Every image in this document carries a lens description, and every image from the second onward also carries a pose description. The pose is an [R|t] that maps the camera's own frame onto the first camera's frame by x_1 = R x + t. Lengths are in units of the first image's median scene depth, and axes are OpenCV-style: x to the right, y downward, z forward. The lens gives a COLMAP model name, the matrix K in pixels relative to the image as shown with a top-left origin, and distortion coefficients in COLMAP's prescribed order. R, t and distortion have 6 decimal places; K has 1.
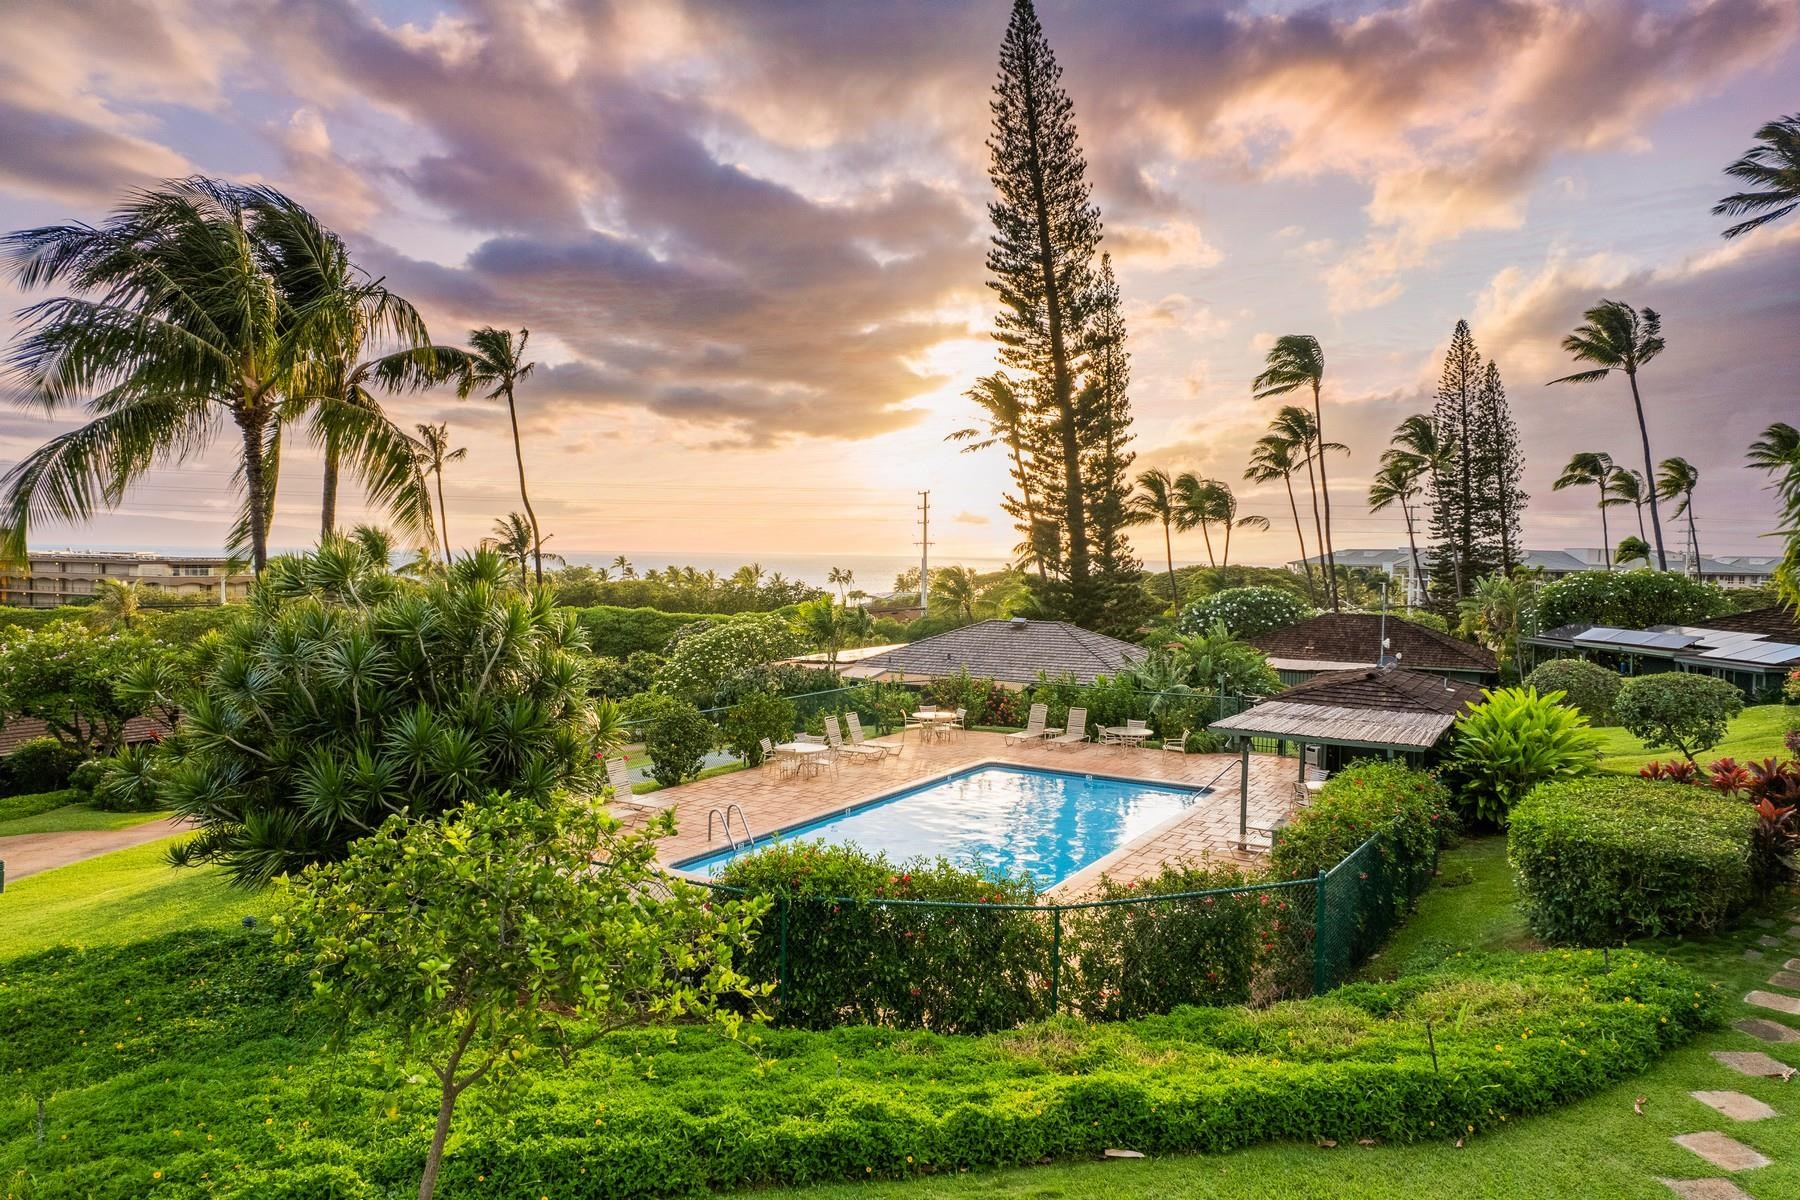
lens RADIAL K [[1176.6, 0, 924.4], [0, 1176.6, 578.4], [0, 0, 1]] dist [-0.069030, 0.072735]
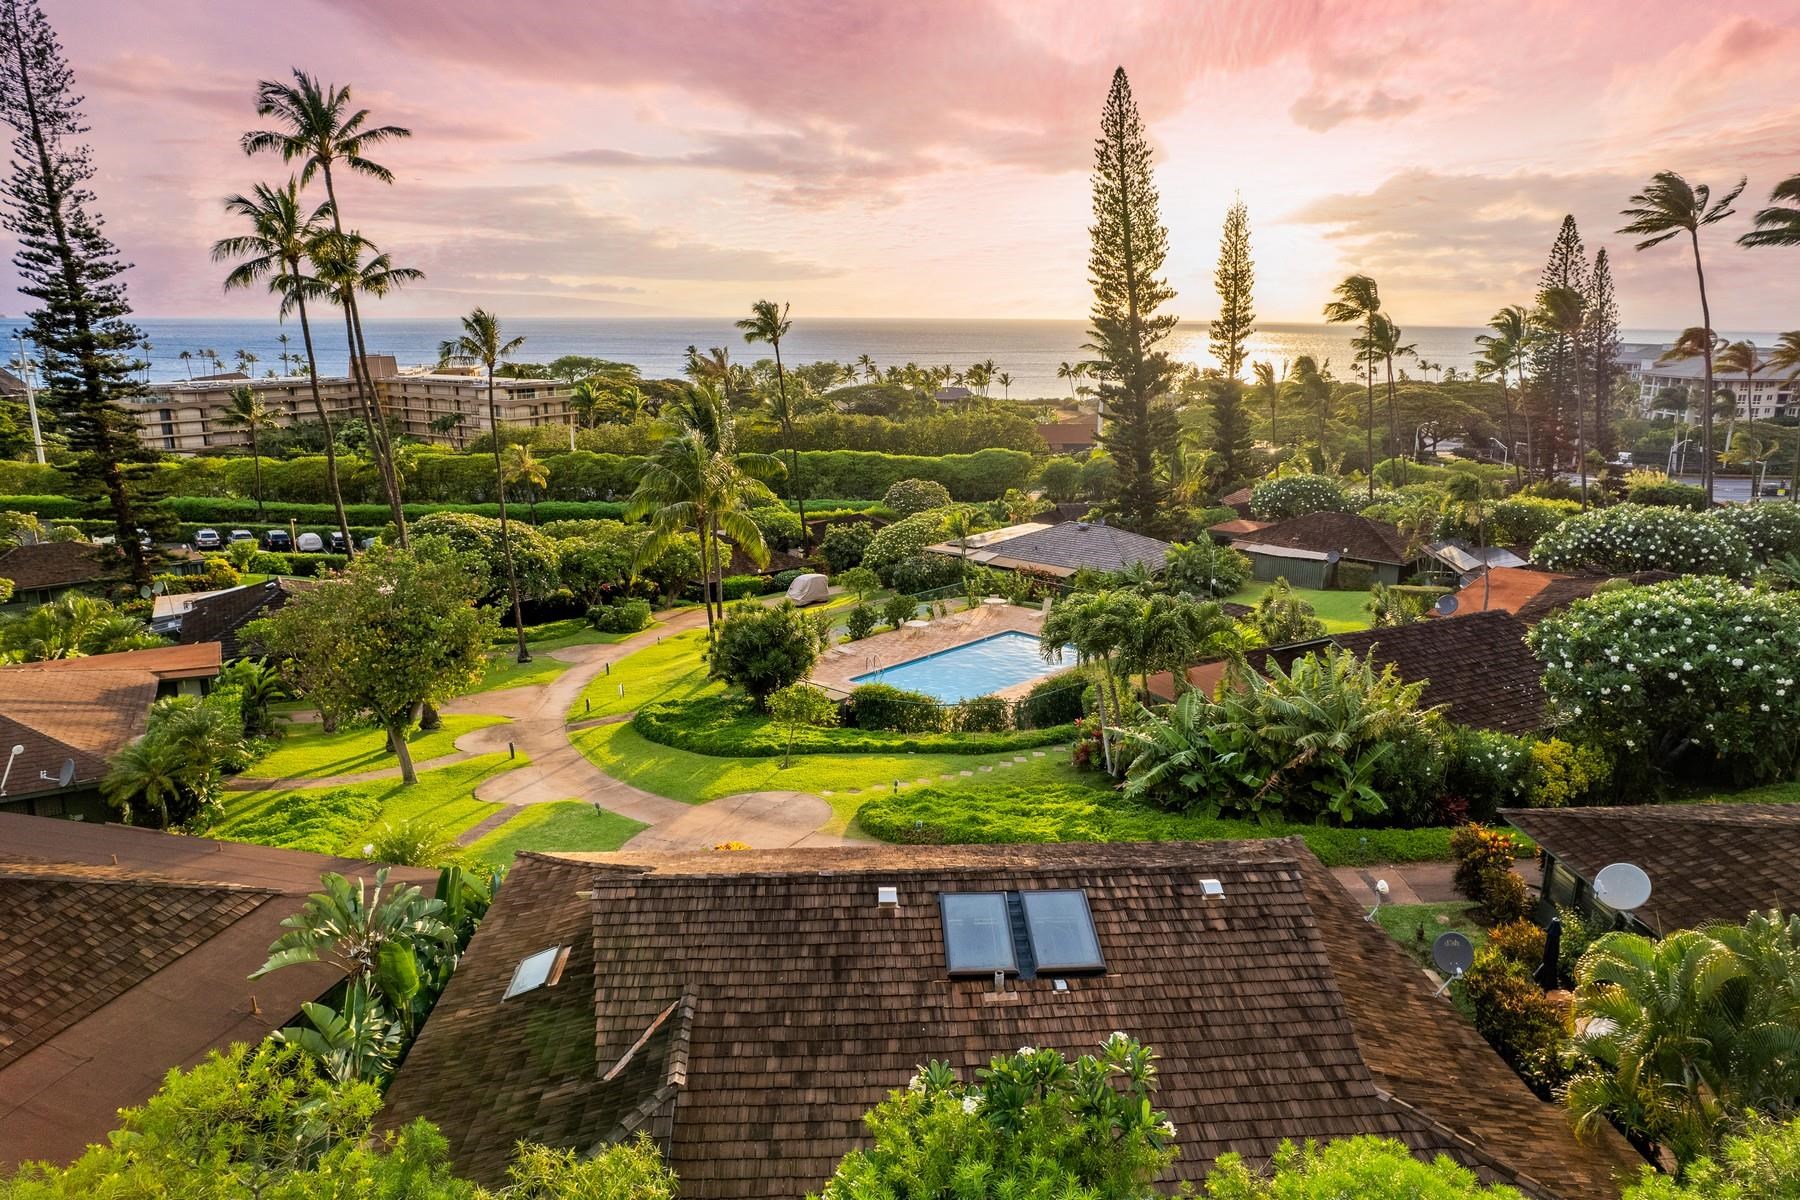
lens RADIAL K [[1176.6, 0, 924.4], [0, 1176.6, 578.4], [0, 0, 1]] dist [-0.069030, 0.072735]
pose [[0.978834, 0.037926, -0.201111, 0.193015], [0.000771, 0.981988, 0.188940, -0.196132], [0.204654, -0.185096, 0.961174, -0.603812]]
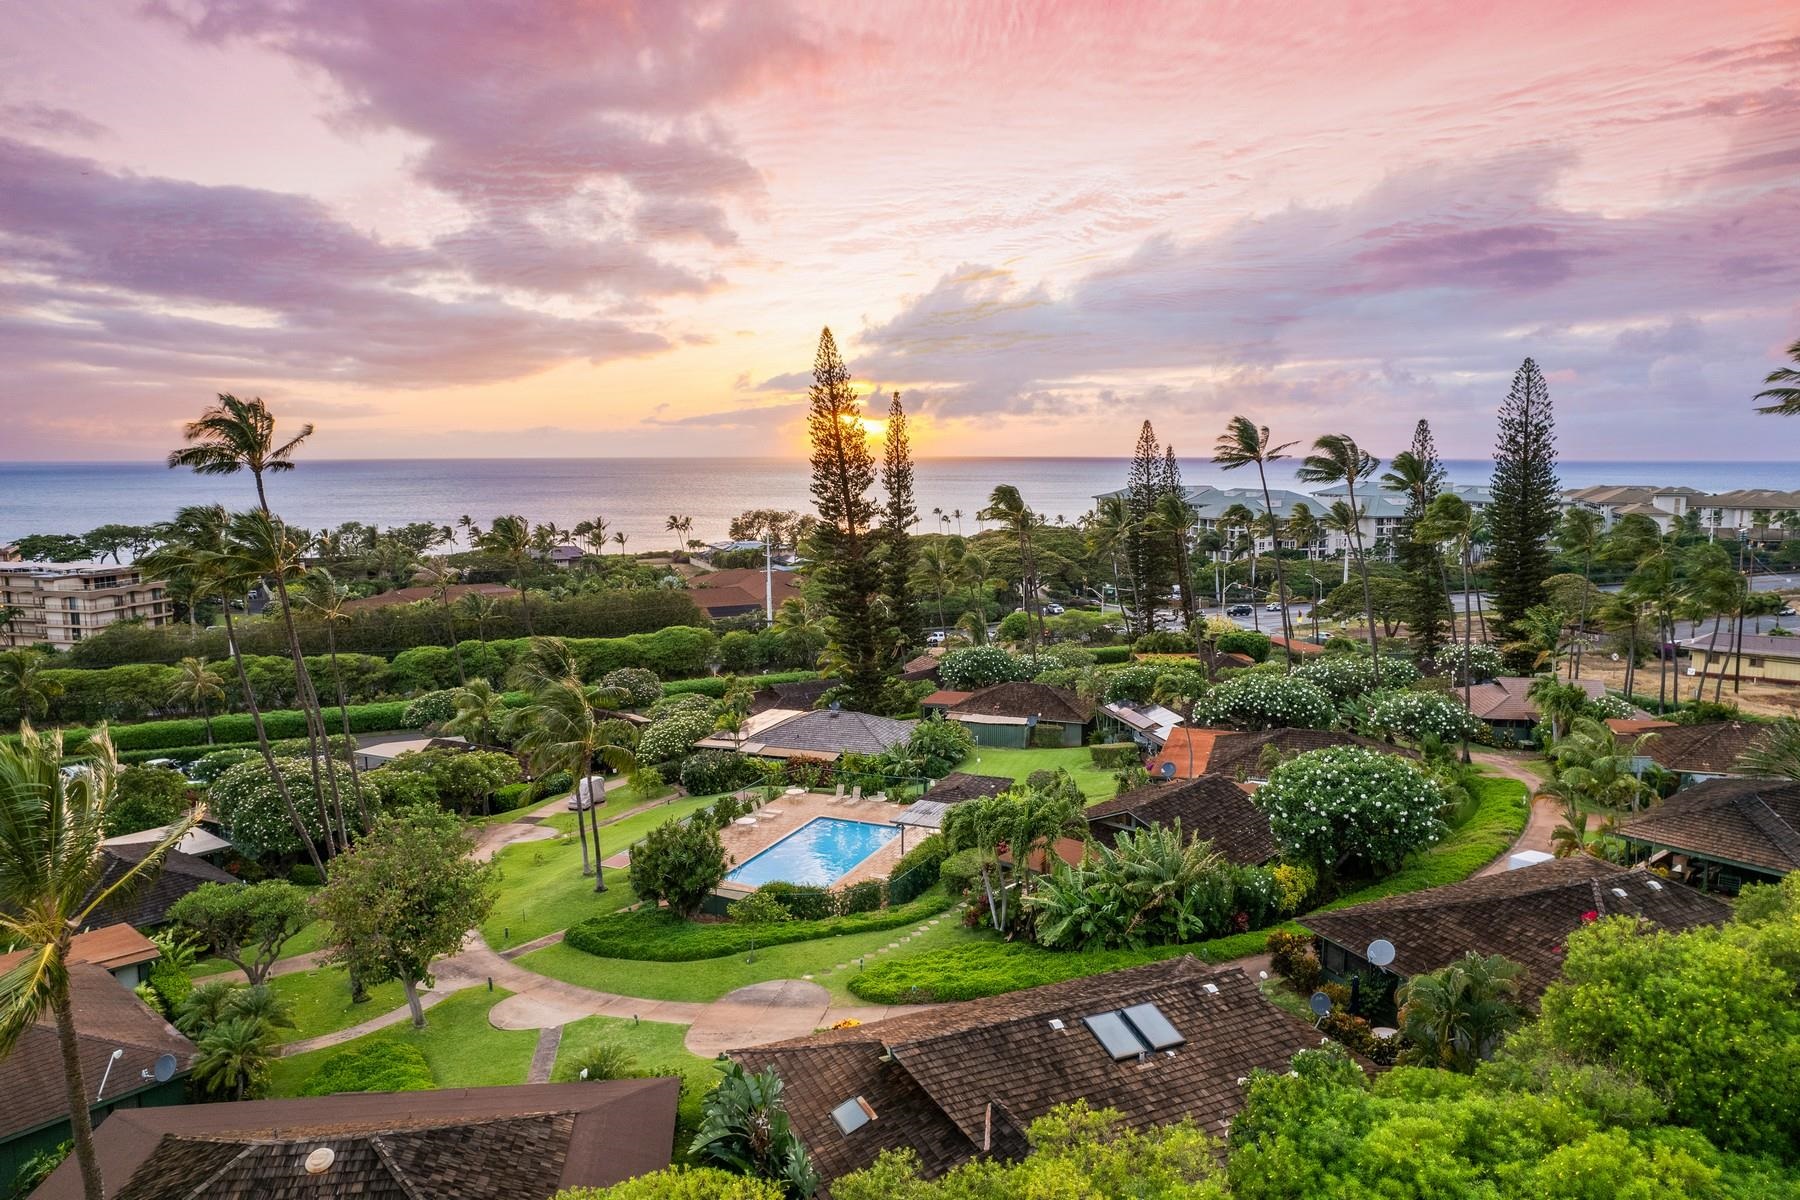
lens RADIAL K [[1176.6, 0, 924.4], [0, 1176.6, 578.4], [0, 0, 1]] dist [-0.069030, 0.072735]
pose [[0.989416, -0.033263, 0.141244, -0.034996], [0.022666, 0.996851, 0.075983, -0.318411], [-0.143327, -0.071977, 0.987055, -0.864578]]
